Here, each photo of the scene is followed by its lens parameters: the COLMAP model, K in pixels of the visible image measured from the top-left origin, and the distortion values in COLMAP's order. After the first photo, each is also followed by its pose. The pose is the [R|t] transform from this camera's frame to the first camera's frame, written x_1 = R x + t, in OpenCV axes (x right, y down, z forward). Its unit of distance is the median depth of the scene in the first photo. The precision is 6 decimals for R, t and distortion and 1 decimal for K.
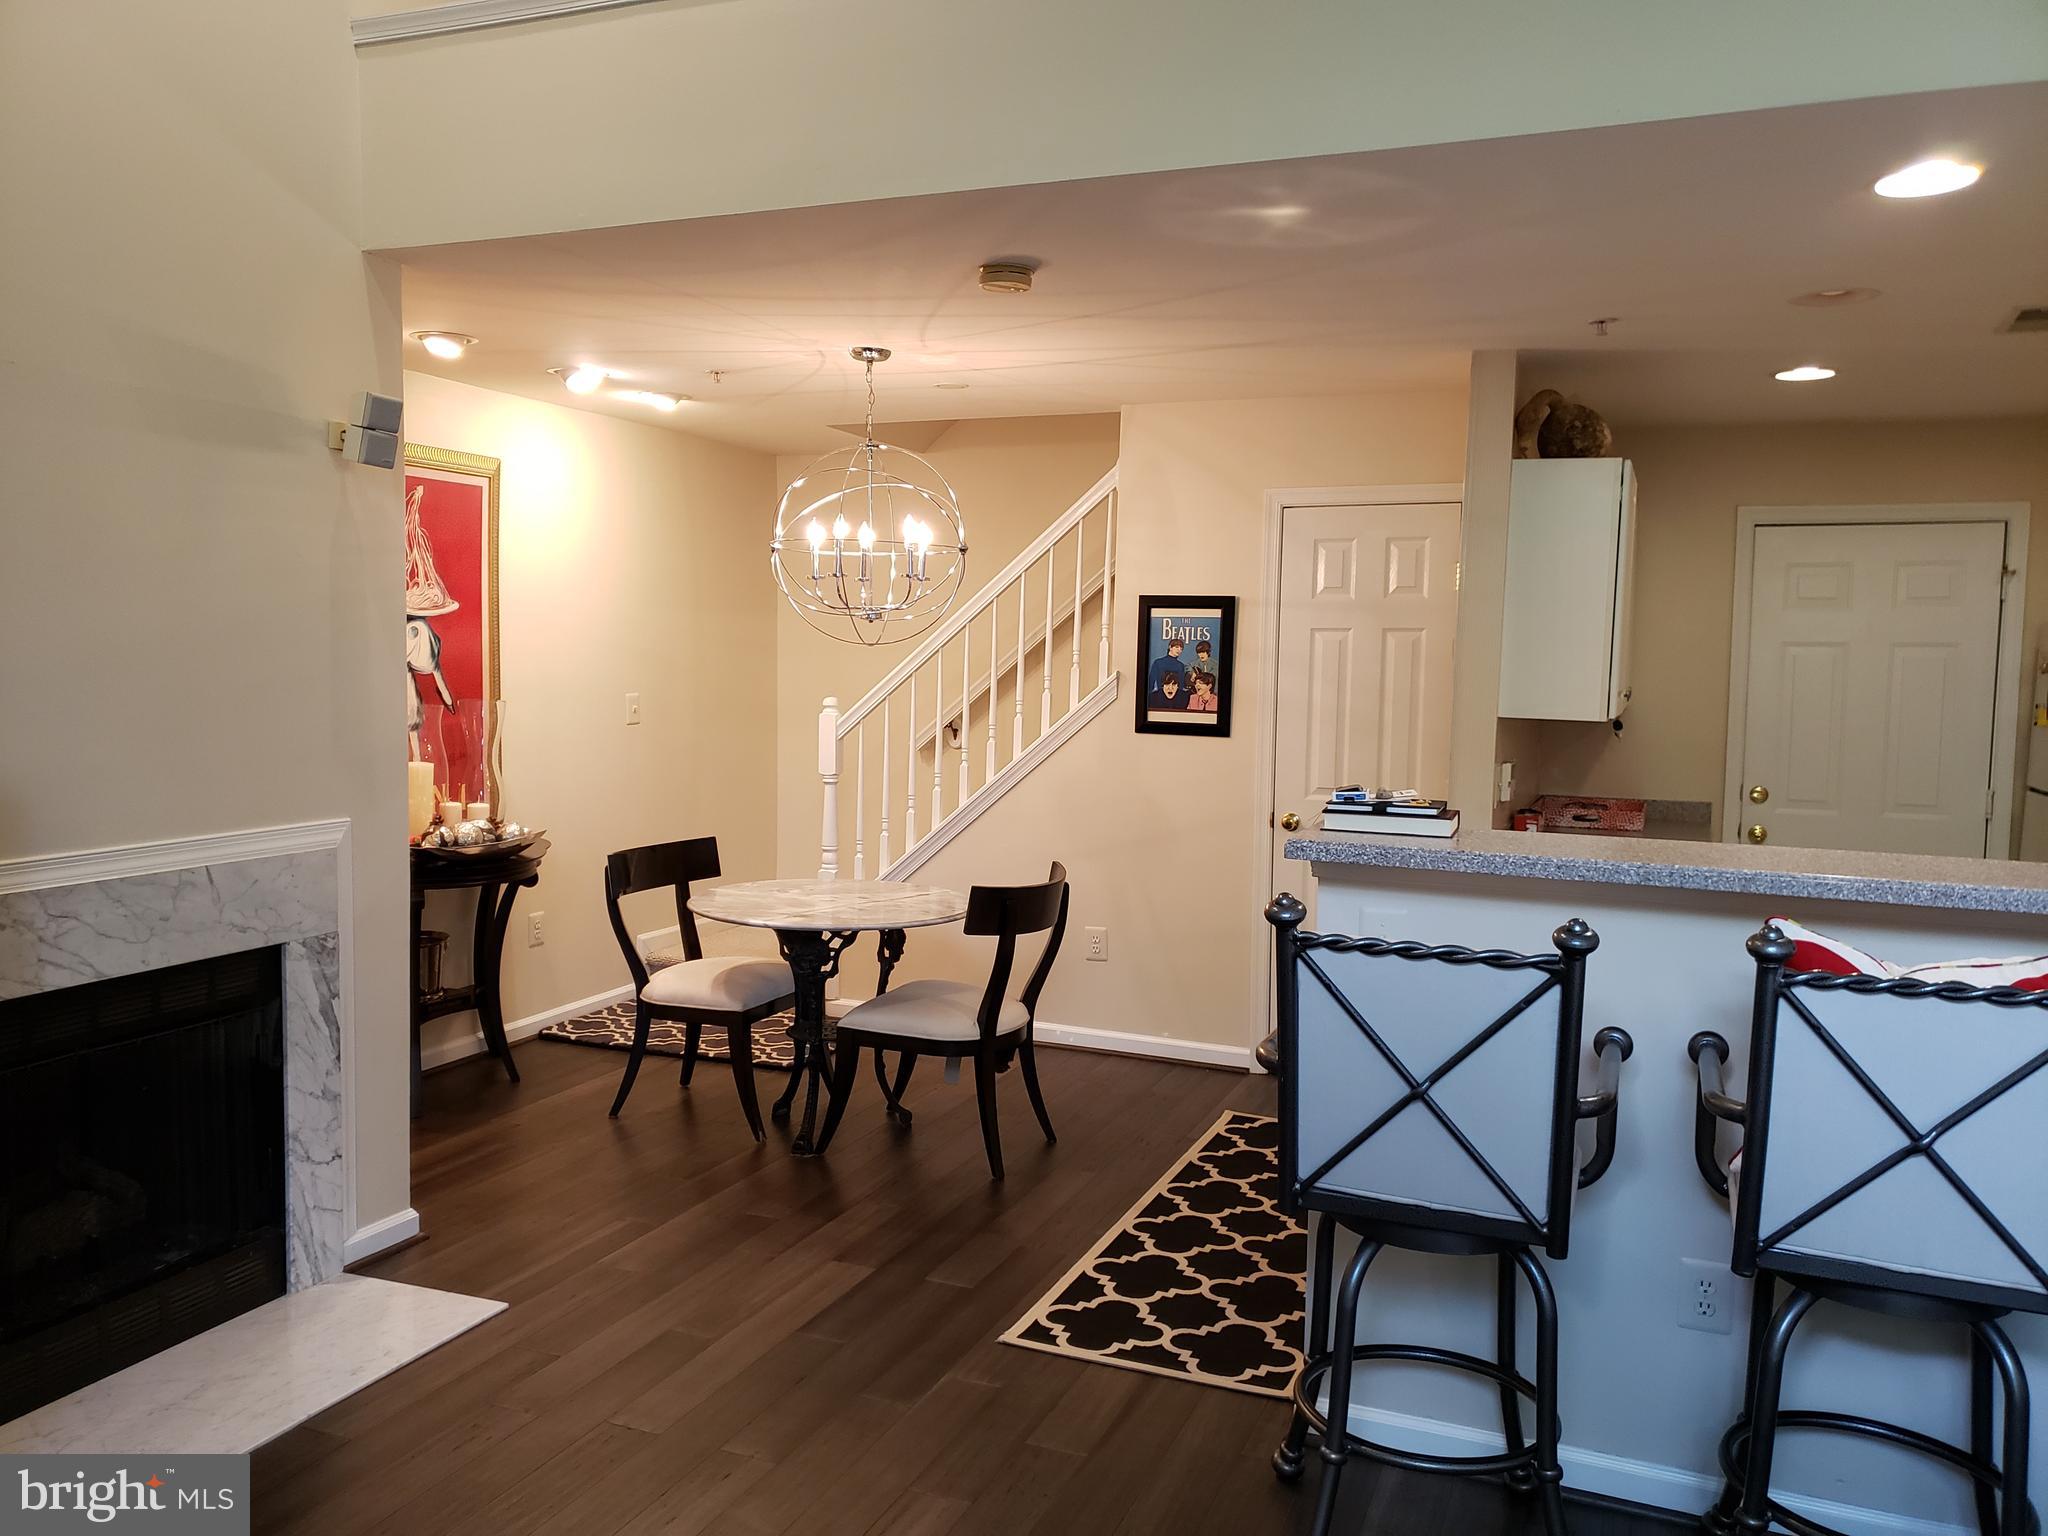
lens RADIAL K [[1588.6, 0, 1006.8], [0, 1588.6, 784.1], [0, 0, 1]] dist [0.052322, -0.037012]
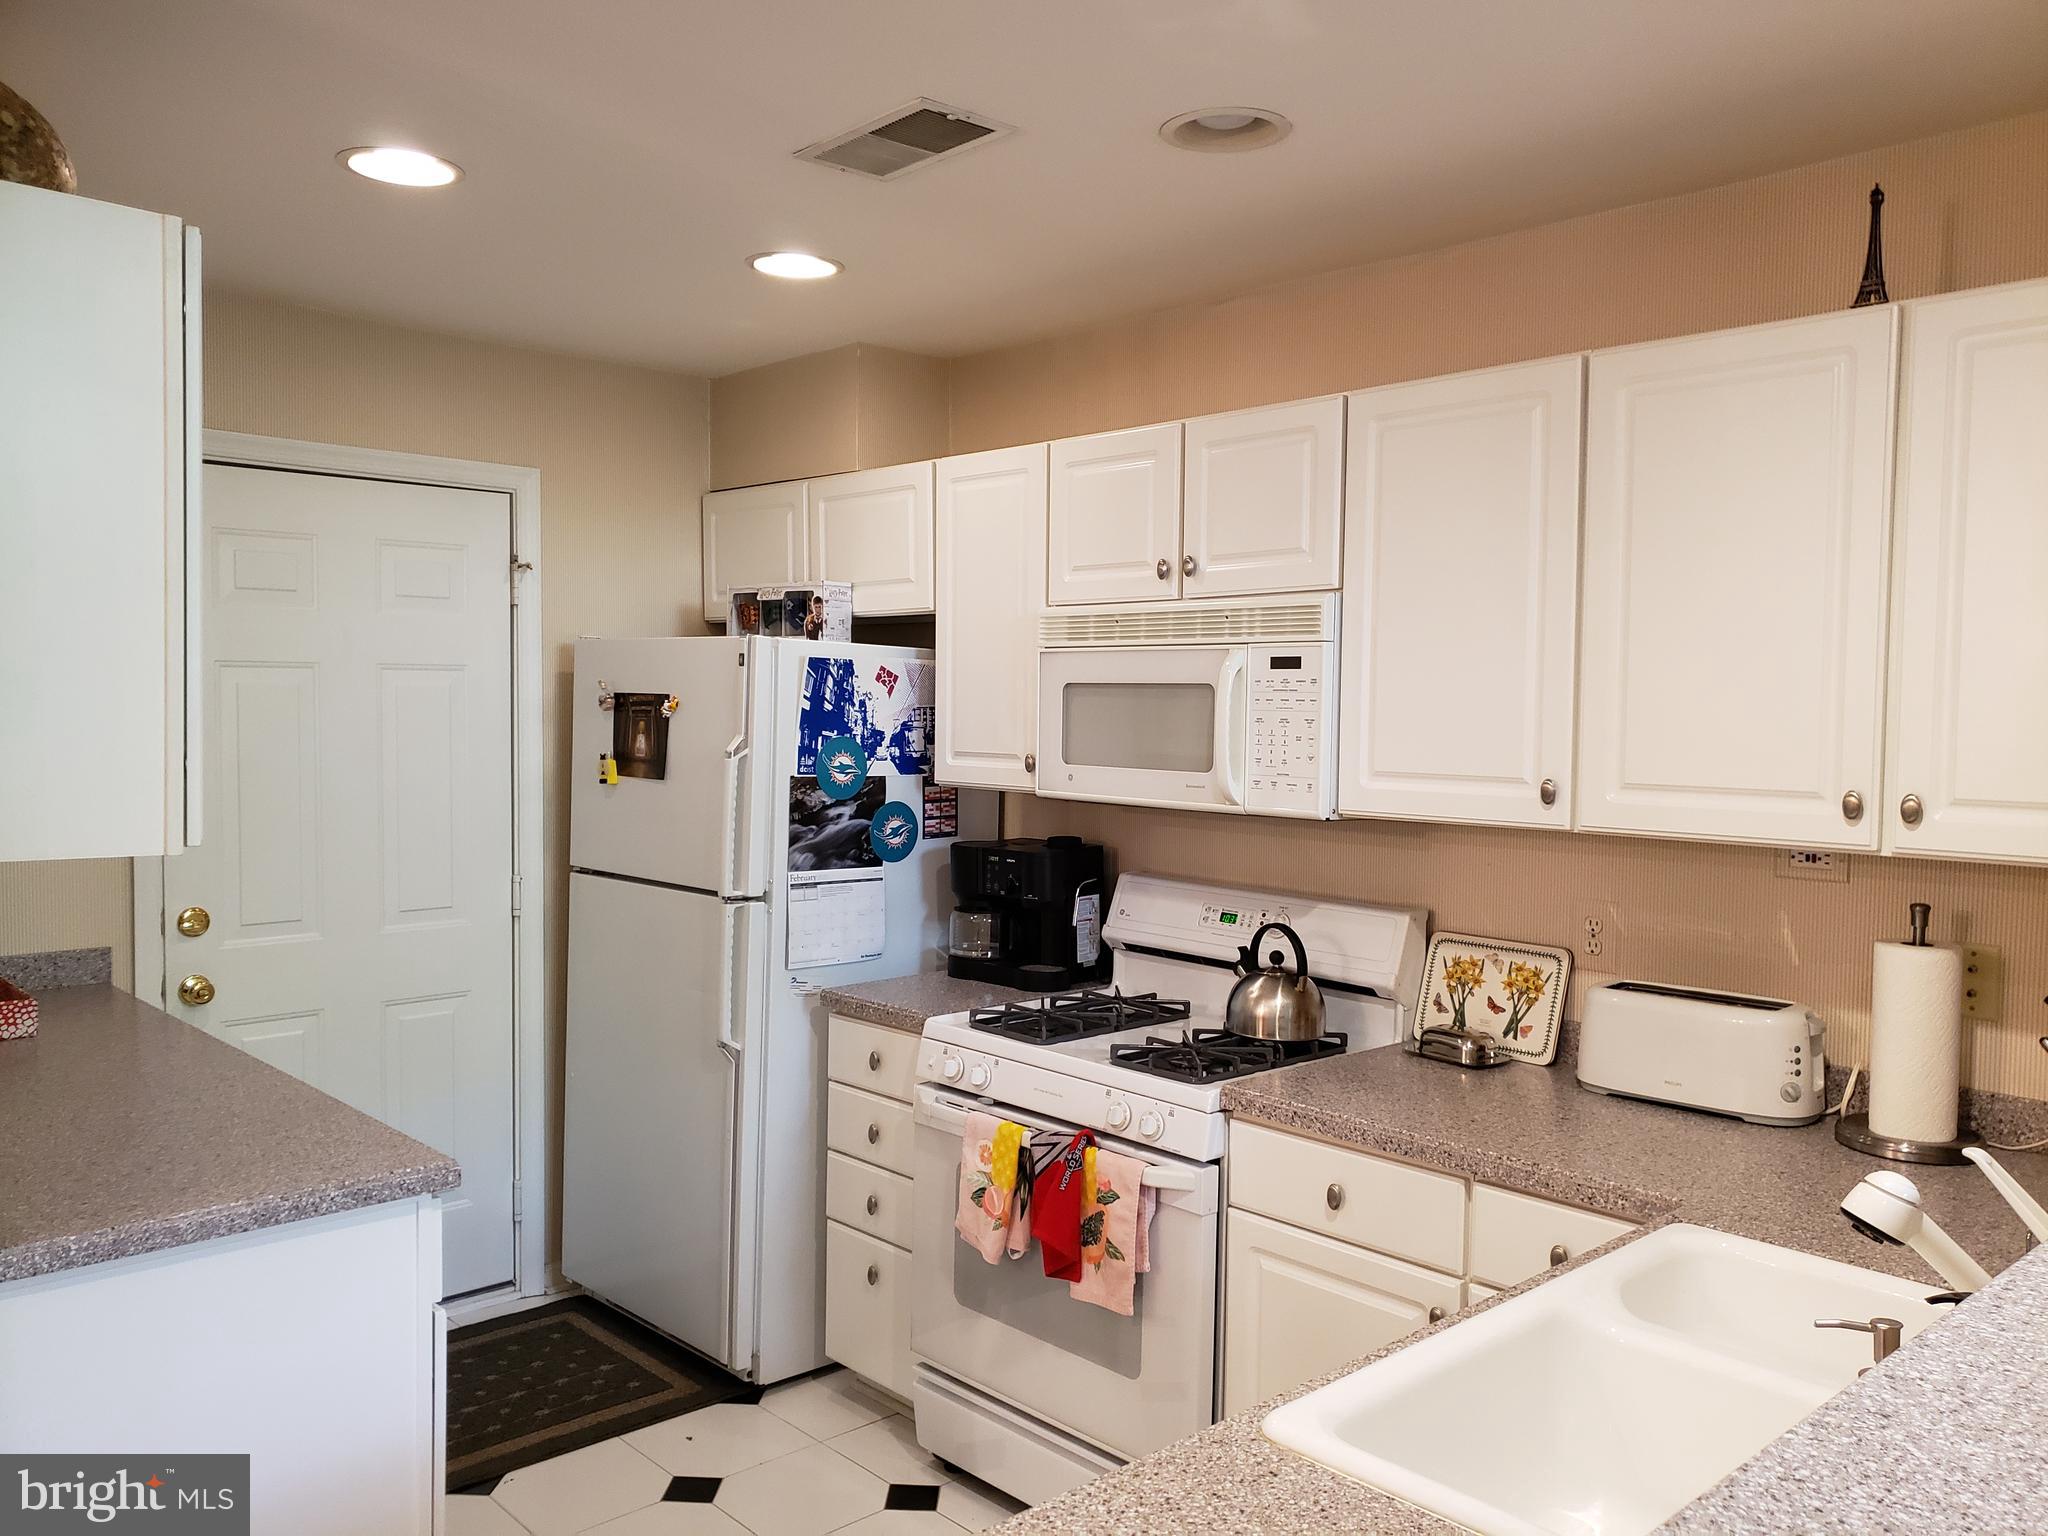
lens RADIAL K [[1591.0, 0, 1038.3], [0, 1591.0, 766.6], [0, 0, 1]] dist [0.126198, -0.250522]
pose [[0.403445, -0.051567, 0.913550, 0.084055], [0.067162, 0.997386, 0.026639, -0.059367], [-0.912536, 0.050608, 0.405854, 0.643903]]
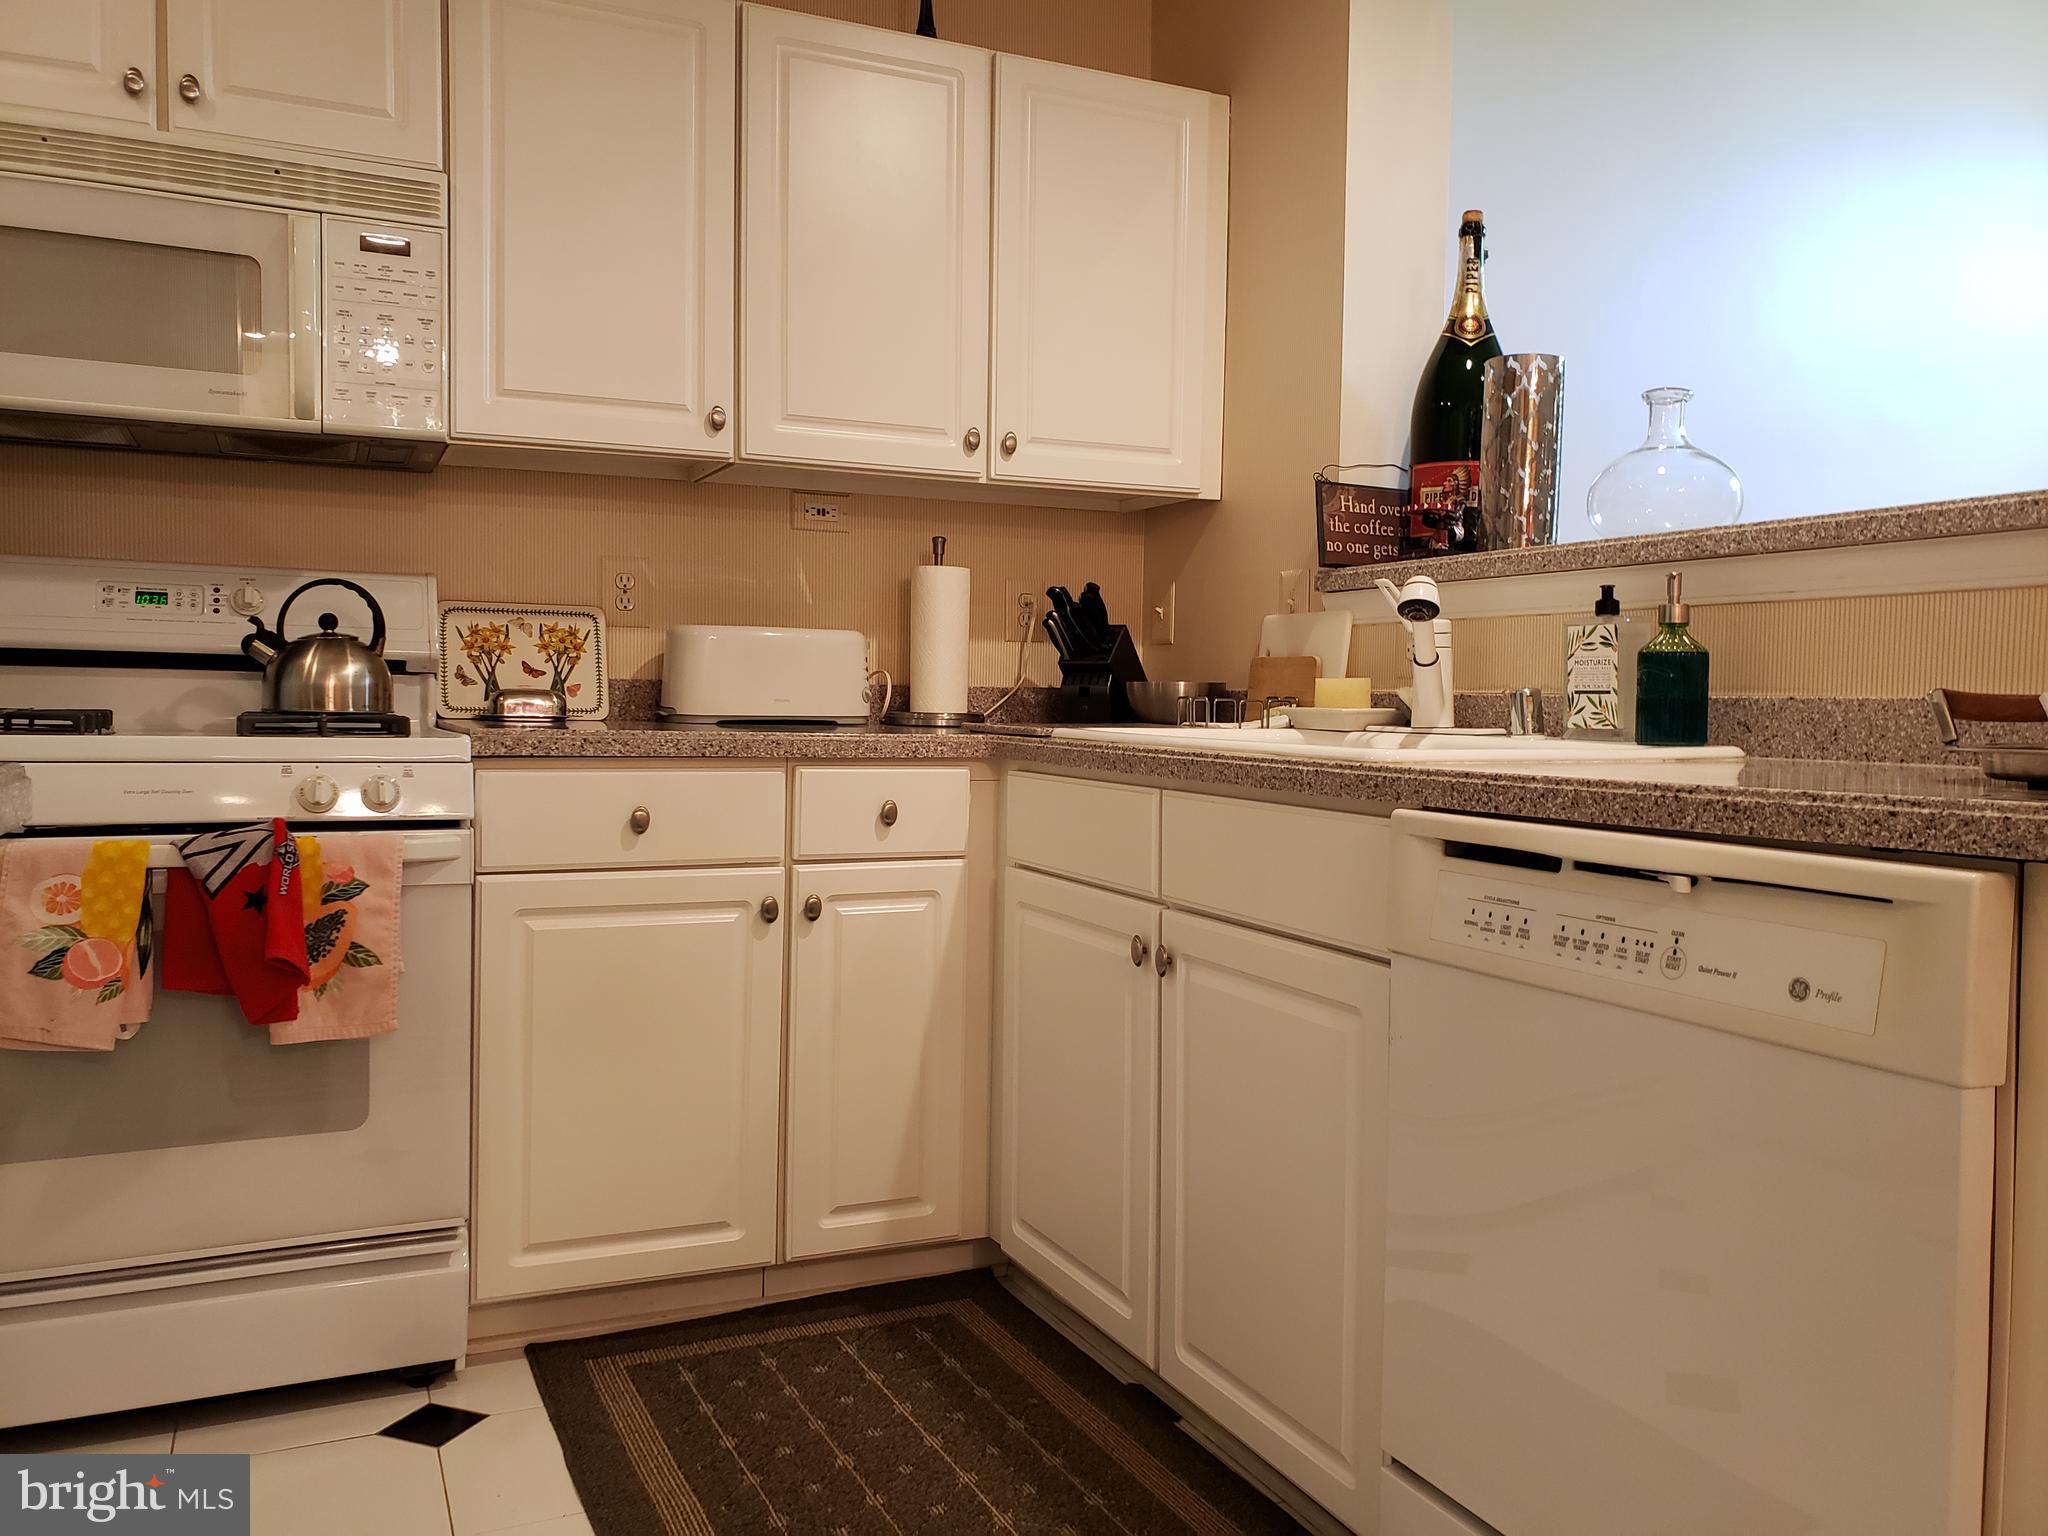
lens RADIAL K [[1606.6, 0, 1022.4], [0, 1606.6, 744.2], [0, 0, 1]] dist [0.178012, -0.261175]
pose [[-0.738179, -0.049732, 0.672769, 0.181883], [0.029815, 0.993899, 0.106184, 0.035288], [-0.673945, 0.098441, -0.732193, 1.087185]]
